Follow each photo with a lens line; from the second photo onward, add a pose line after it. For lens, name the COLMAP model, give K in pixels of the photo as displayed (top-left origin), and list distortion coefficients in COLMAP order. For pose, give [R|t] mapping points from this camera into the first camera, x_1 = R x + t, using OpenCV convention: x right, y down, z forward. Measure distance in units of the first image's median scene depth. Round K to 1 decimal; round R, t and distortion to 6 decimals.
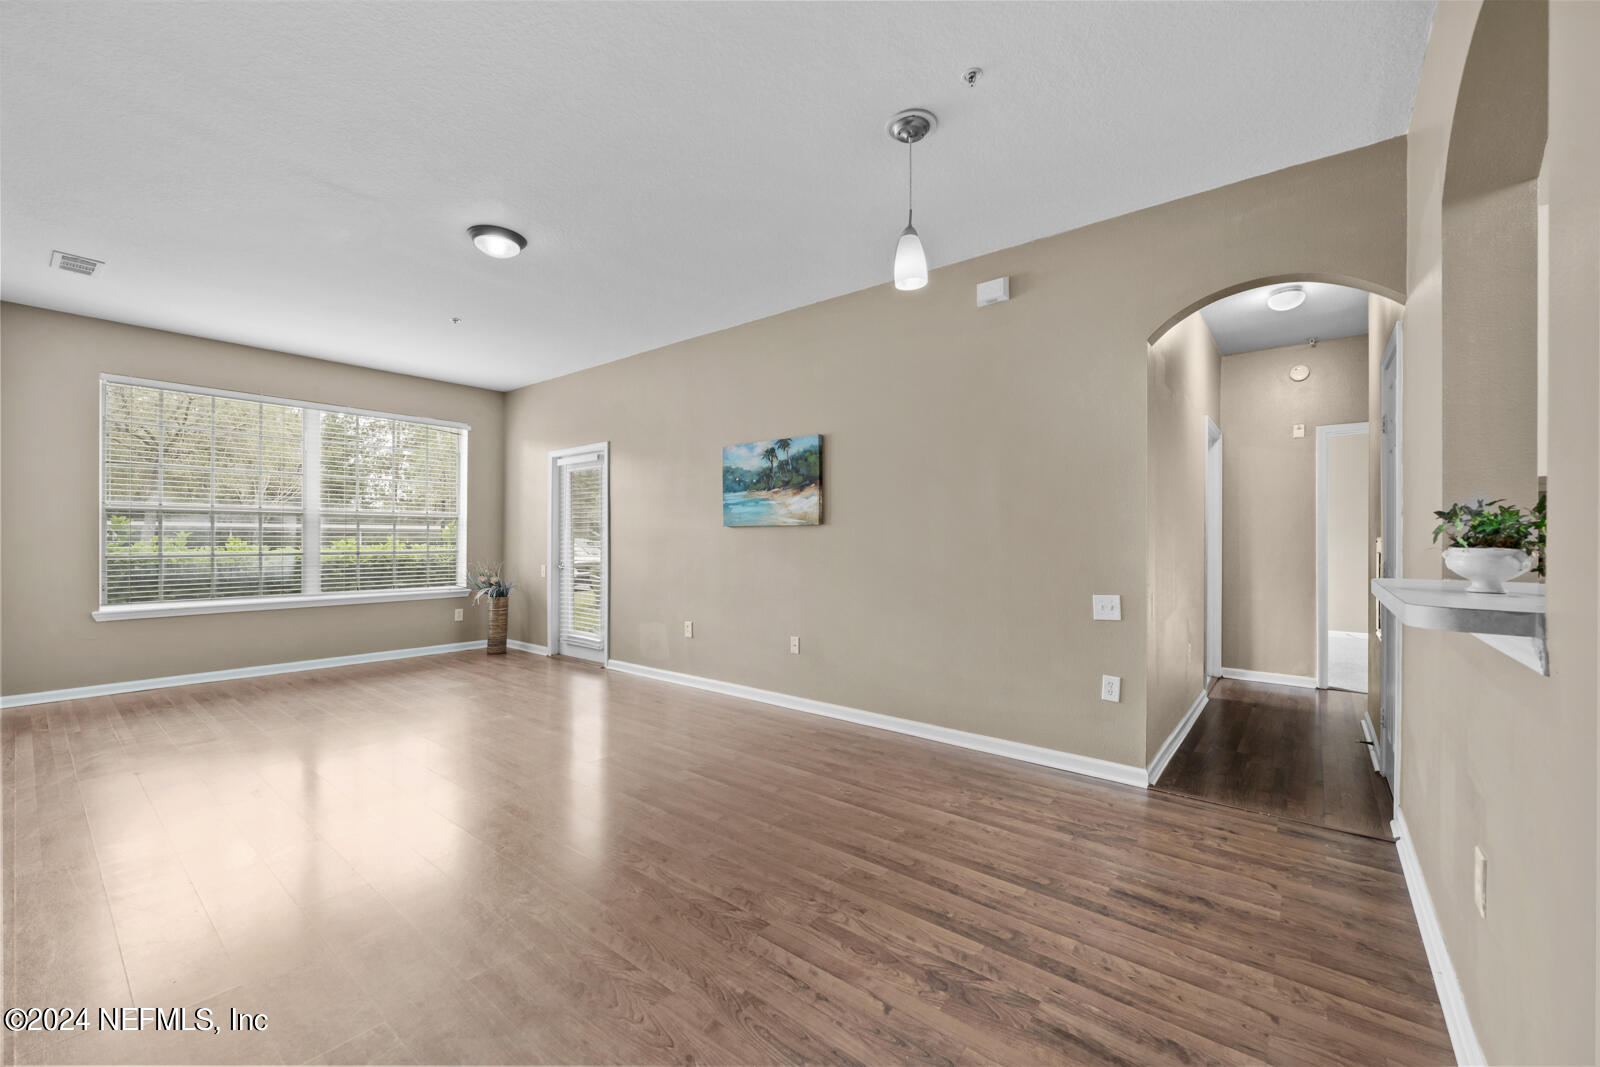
lens RADIAL K [[644.5, 0, 798.2], [0, 644.5, 540.1], [0, 0, 1]] dist [-0.002383, 0.000072]
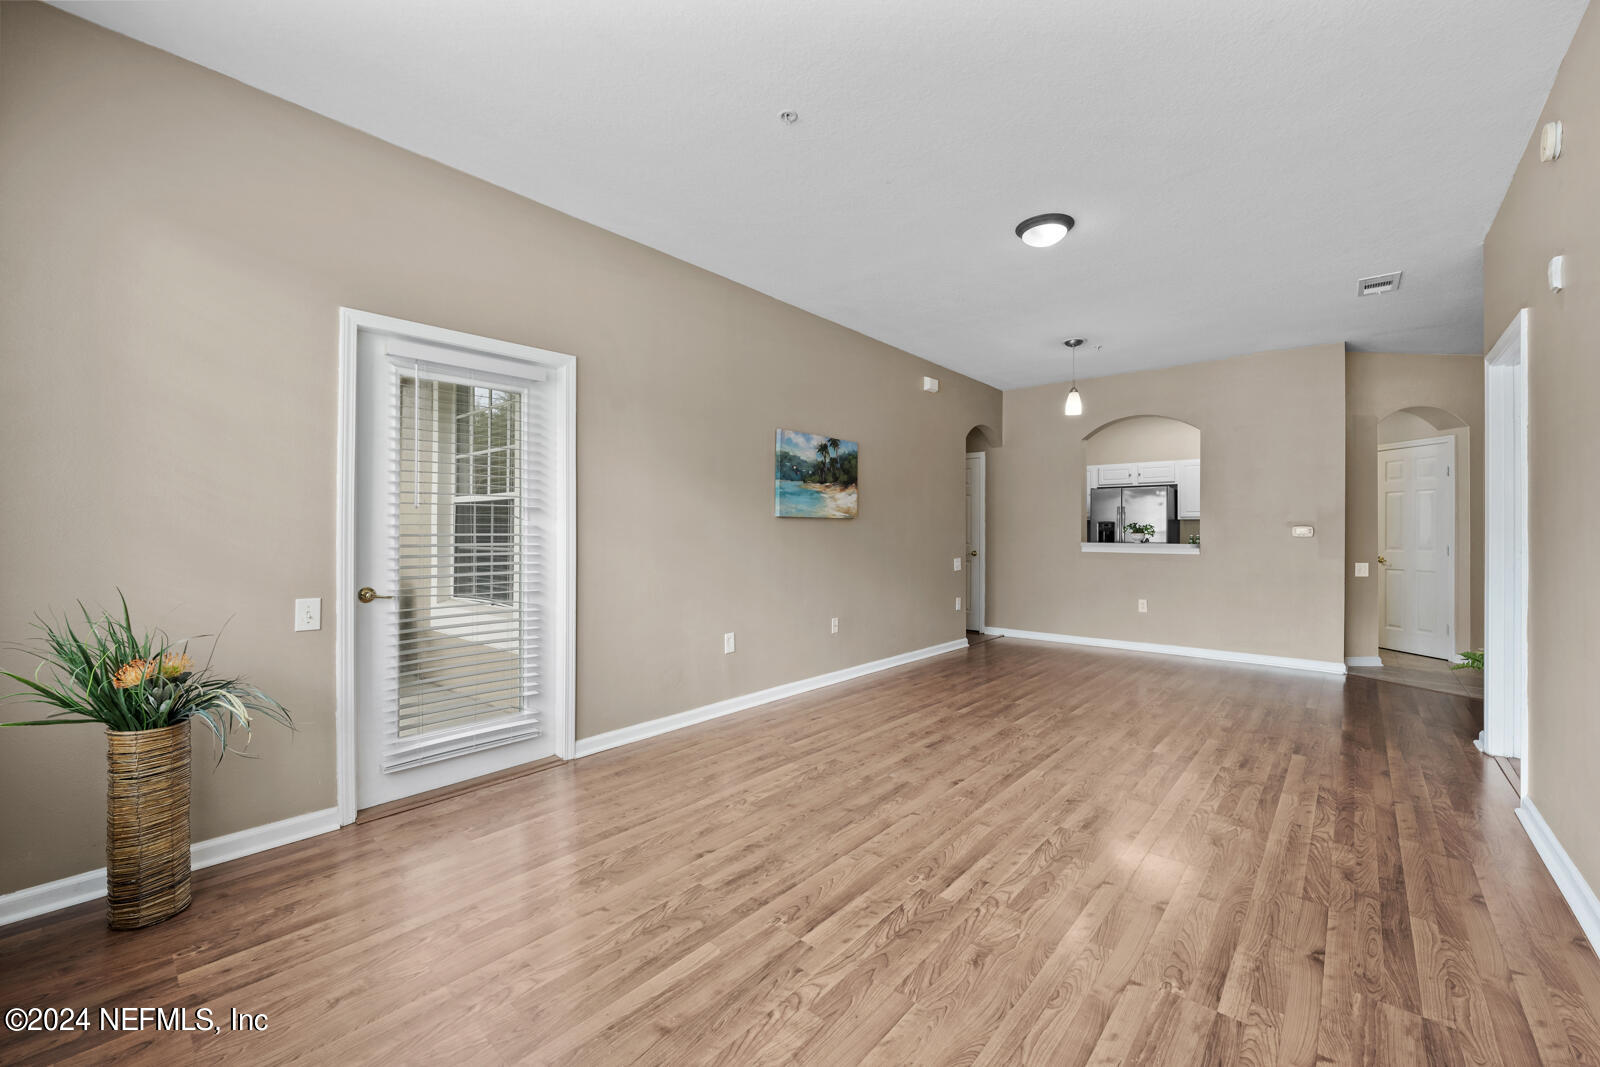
lens RADIAL K [[644.5, 0, 798.2], [0, 644.5, 540.1], [0, 0, 1]] dist [-0.002383, 0.000072]
pose [[0.024303, -0.016598, 0.999567, -1.093833], [-0.001008, 0.999861, 0.016627, -0.003200], [-0.999704, -0.001412, 0.024283, 1.013765]]
